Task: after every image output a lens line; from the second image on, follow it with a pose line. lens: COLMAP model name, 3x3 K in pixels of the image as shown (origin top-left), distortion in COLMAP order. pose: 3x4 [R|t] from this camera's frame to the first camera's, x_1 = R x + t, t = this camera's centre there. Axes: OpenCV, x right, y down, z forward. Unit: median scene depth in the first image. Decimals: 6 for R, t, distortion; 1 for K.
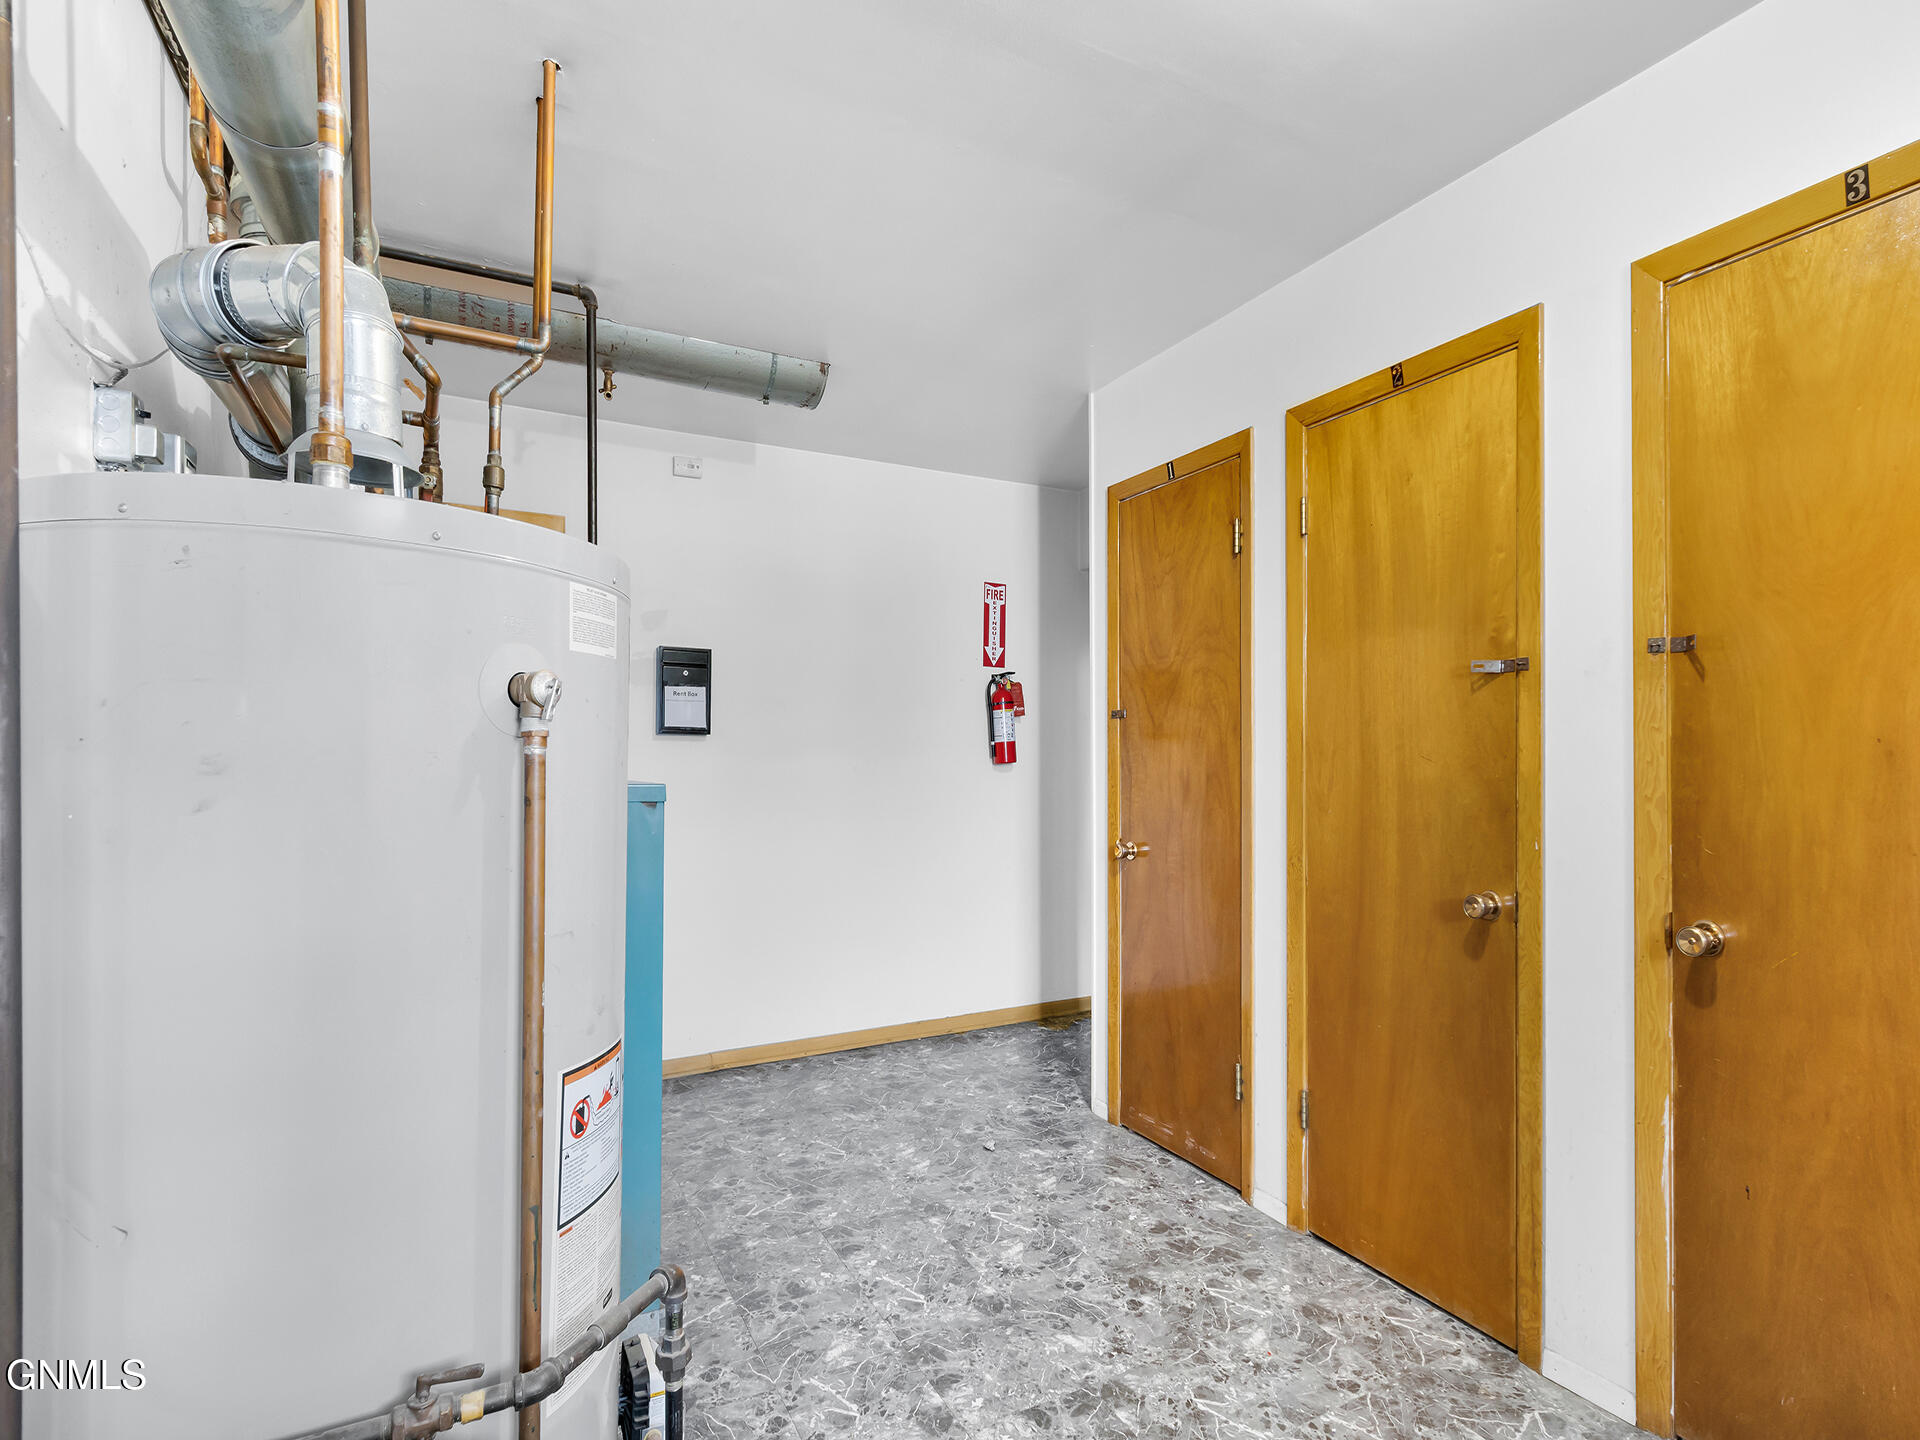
lens RADIAL K [[933.9, 0, 961.0], [0, 933.9, 754.8], [0, 0, 1]] dist [0.001506, 0.000042]
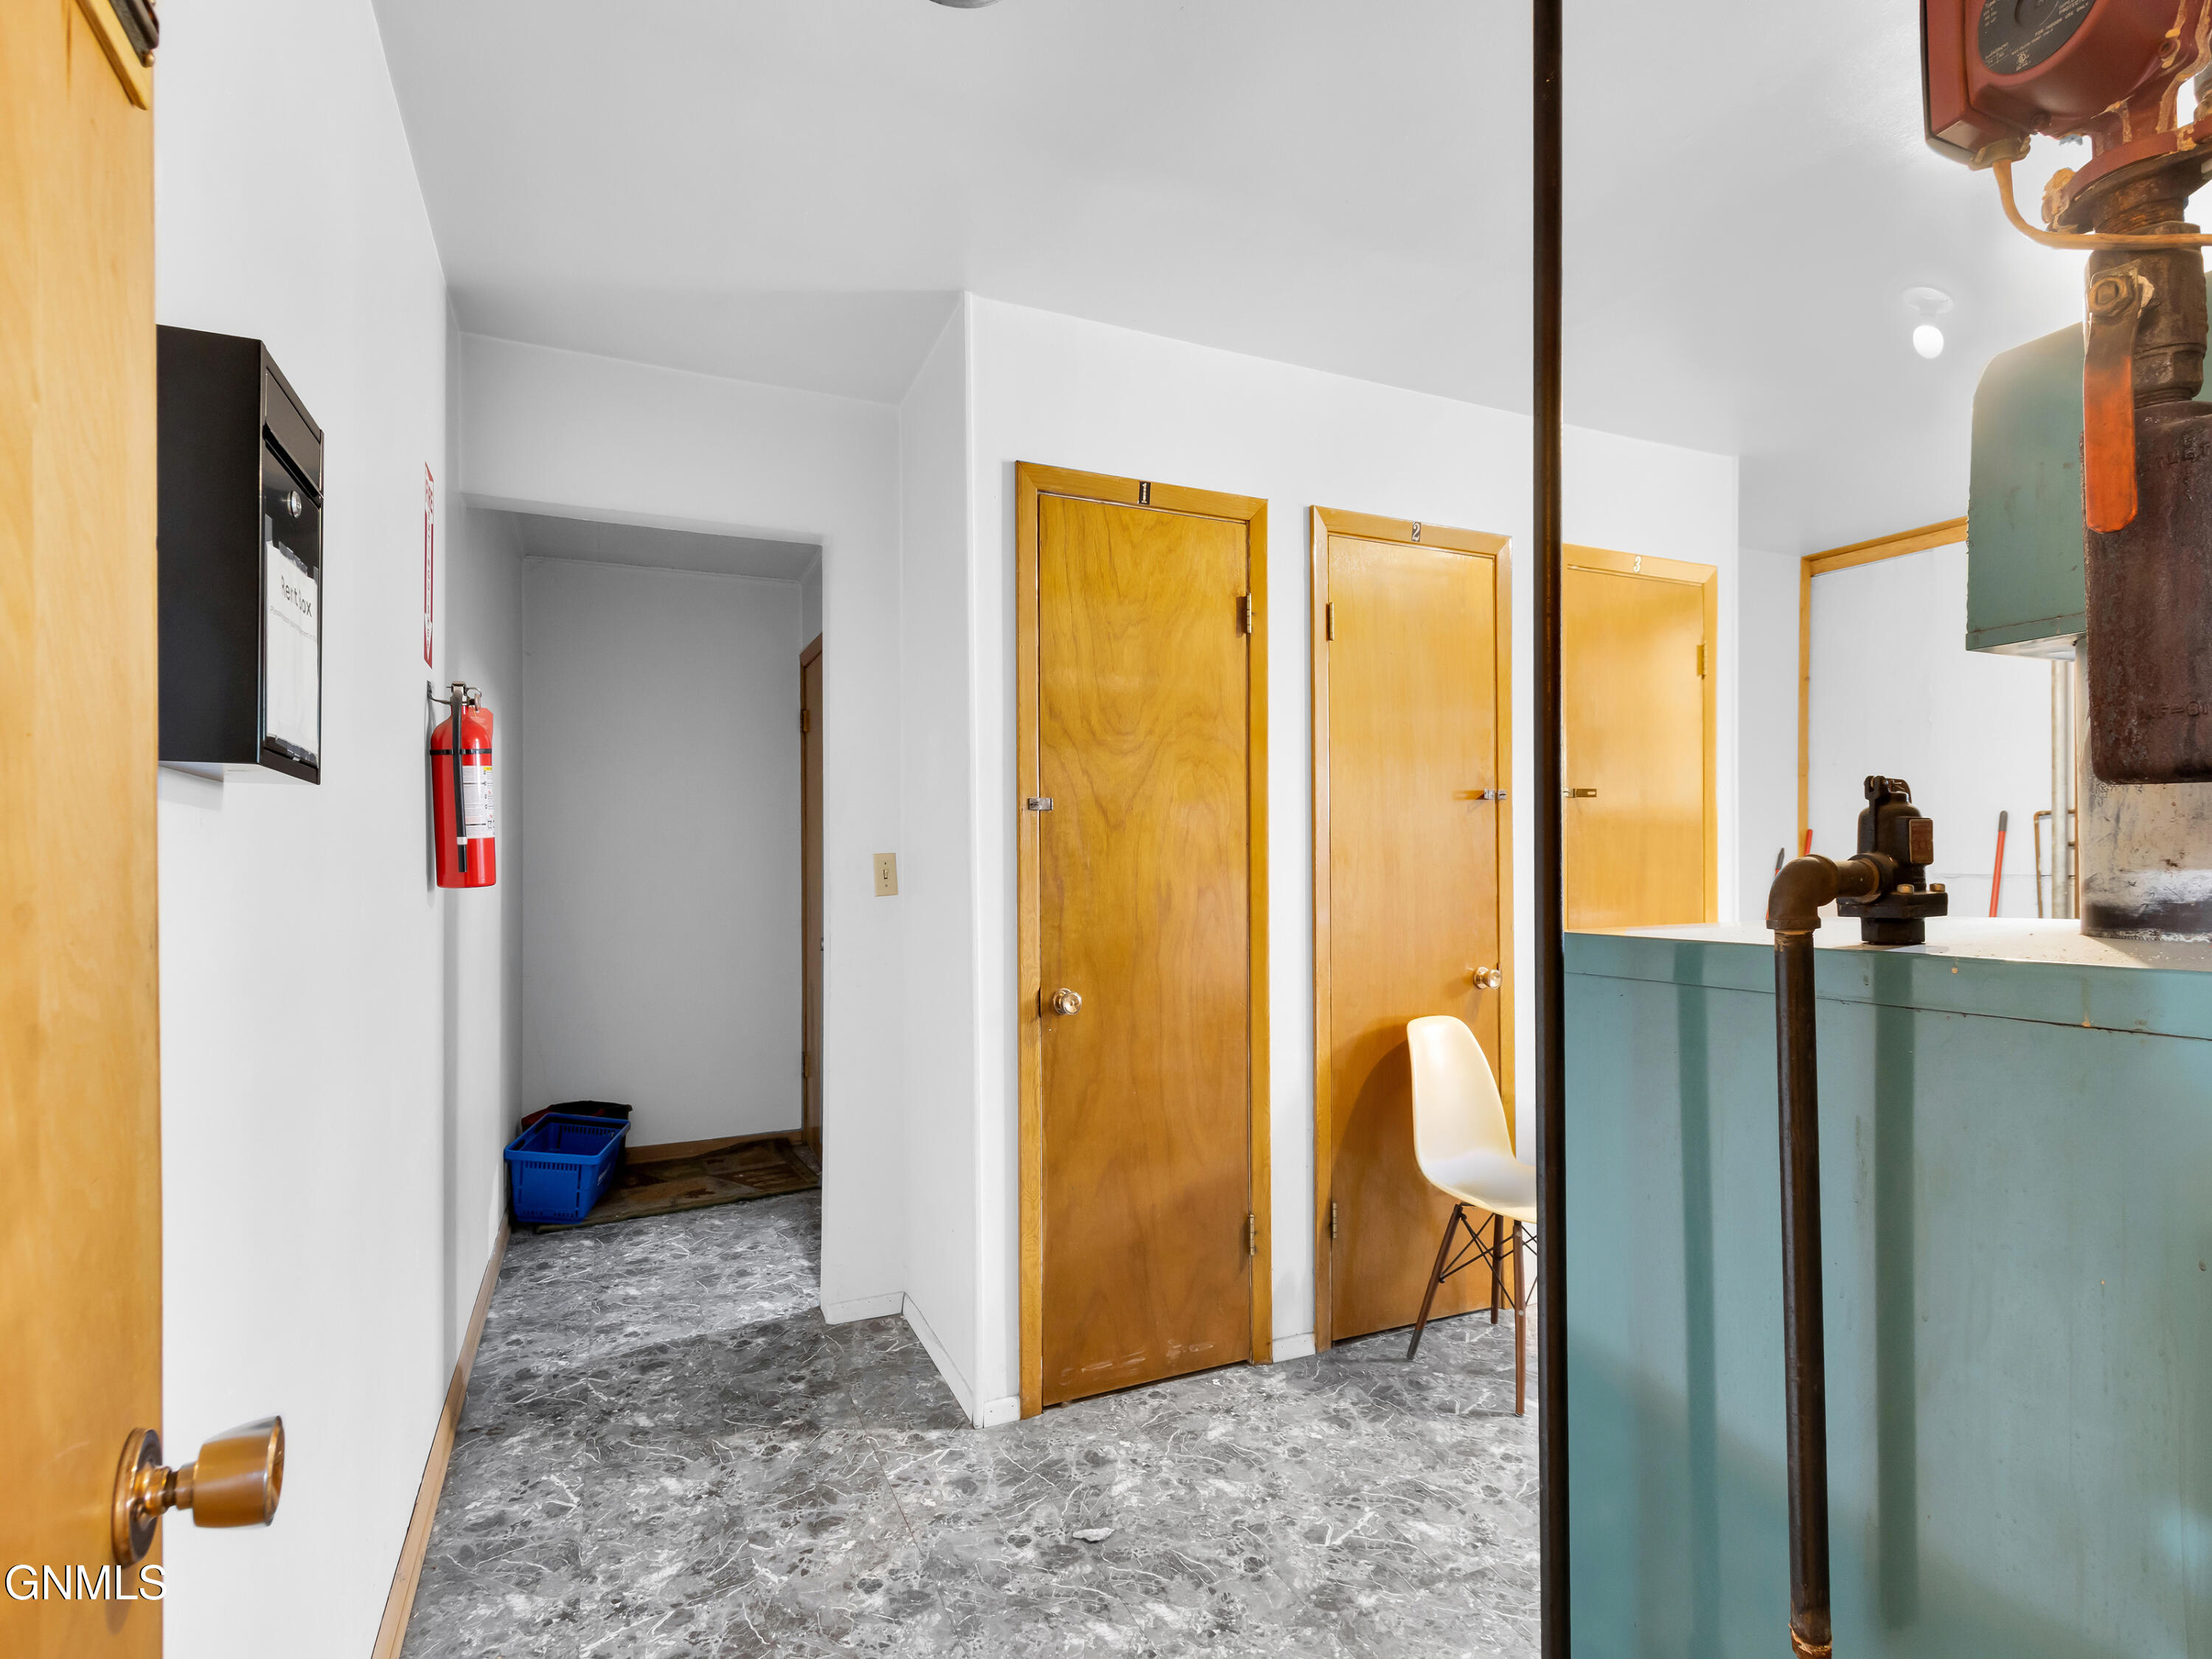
lens RADIAL K [[1090.7, 0, 1098.6], [0, 1090.7, 873.6], [0, 0, 1]] dist [0.003924, 0.000344]
pose [[0.059093, -0.000804, 0.998252, -0.674603], [0.010186, 0.999948, 0.000202, 0.007687], [-0.998201, 0.010156, 0.059098, 0.990608]]
